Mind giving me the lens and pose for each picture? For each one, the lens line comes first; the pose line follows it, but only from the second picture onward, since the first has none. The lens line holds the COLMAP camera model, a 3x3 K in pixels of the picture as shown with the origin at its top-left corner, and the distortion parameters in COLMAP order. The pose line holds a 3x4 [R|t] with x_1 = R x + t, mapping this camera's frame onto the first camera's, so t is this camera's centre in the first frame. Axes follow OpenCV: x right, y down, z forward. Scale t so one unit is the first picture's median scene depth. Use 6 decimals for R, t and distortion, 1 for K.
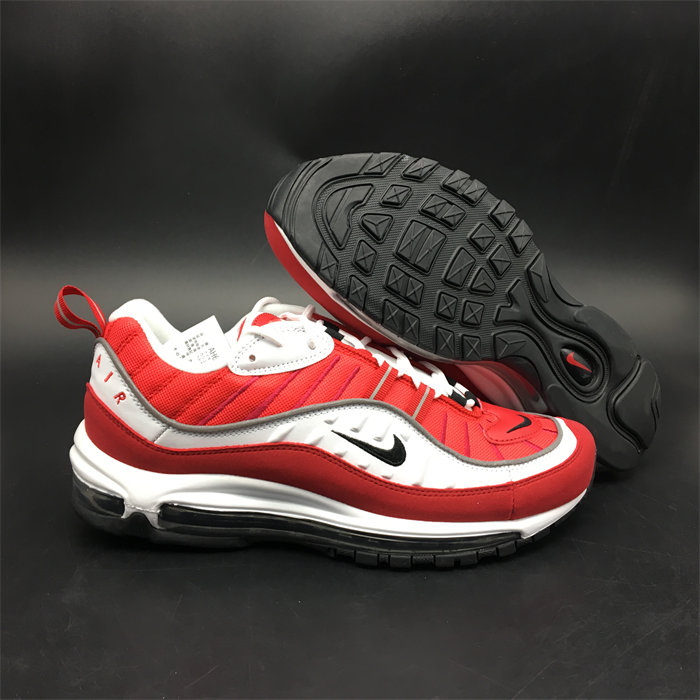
lens RADIAL K [[767.0, 0, 350.0], [0, 767.0, 350.0], [0, 0, 1]] dist [0.072638, -0.005712]
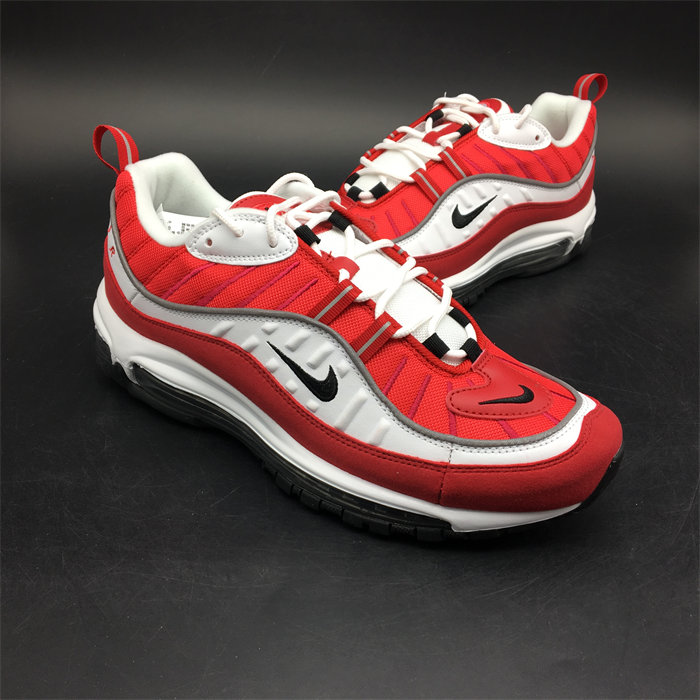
lens RADIAL K [[767.0, 0, 350.0], [0, 767.0, 350.0], [0, 0, 1]] dist [0.072638, -0.005712]
pose [[0.841460, 0.284259, -0.459502, 0.464498], [-0.176881, 0.948486, 0.262844, -0.136003], [0.510547, -0.139895, 0.848393, 0.285650]]
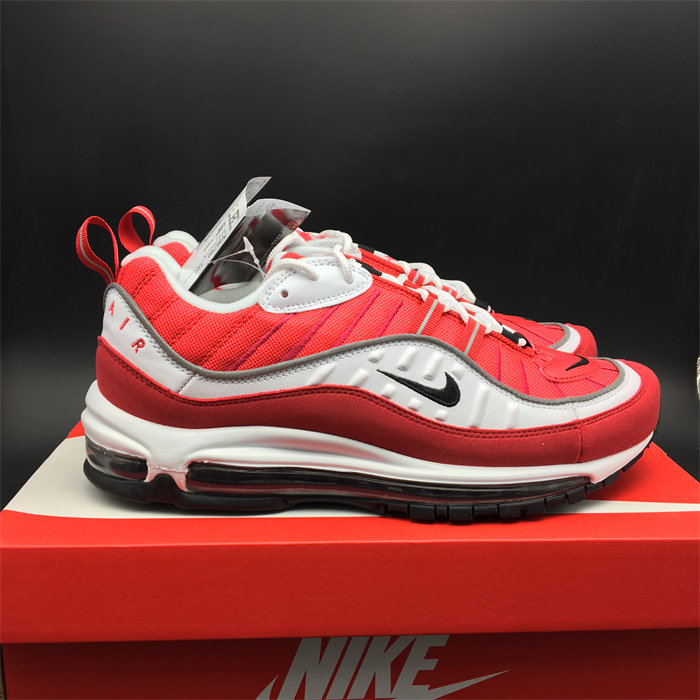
lens RADIAL K [[767.0, 0, 350.0], [0, 767.0, 350.0], [0, 0, 1]] dist [0.072638, -0.005712]
pose [[0.998715, -0.045080, 0.023141, -0.074135], [0.046007, 0.998089, -0.041240, 0.115679], [-0.021238, 0.042251, 0.998881, 0.102040]]
